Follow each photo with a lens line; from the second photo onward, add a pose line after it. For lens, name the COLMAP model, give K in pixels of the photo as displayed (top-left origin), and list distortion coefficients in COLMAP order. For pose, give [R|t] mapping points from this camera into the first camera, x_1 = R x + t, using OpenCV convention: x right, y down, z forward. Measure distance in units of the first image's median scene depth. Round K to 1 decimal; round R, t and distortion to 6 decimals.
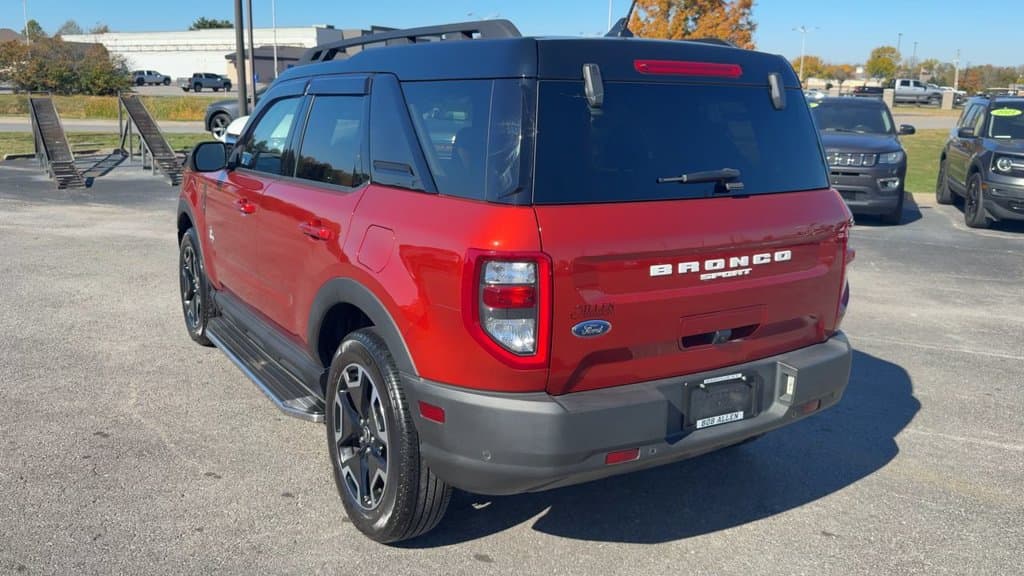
lens RADIAL K [[853.3, 0, 541.1], [0, 853.3, 263.9], [0, 0, 1]] dist [0.056114, -0.076465]
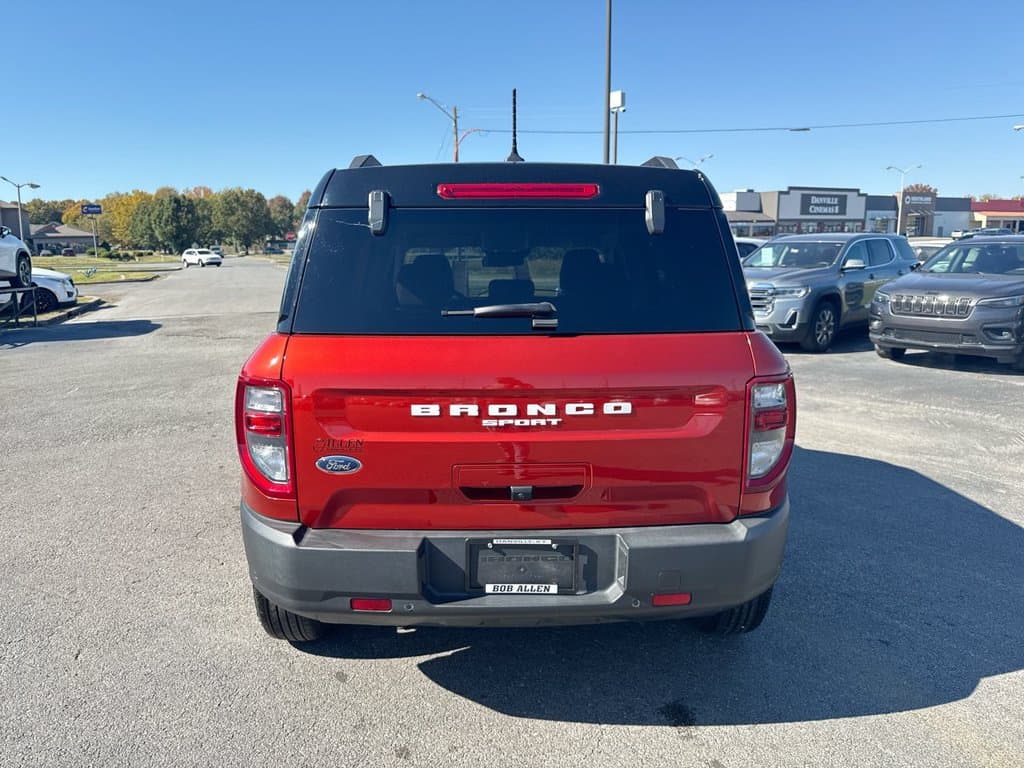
lens RADIAL K [[749.0, 0, 504.2], [0, 749.0, 382.2], [0, 0, 1]] dist [0.022758, -0.020463]
pose [[0.858519, 0.063681, -0.508812, 0.519347], [-0.075865, 0.997113, -0.003211, -0.022244], [0.507139, 0.041358, 0.860872, 0.293778]]
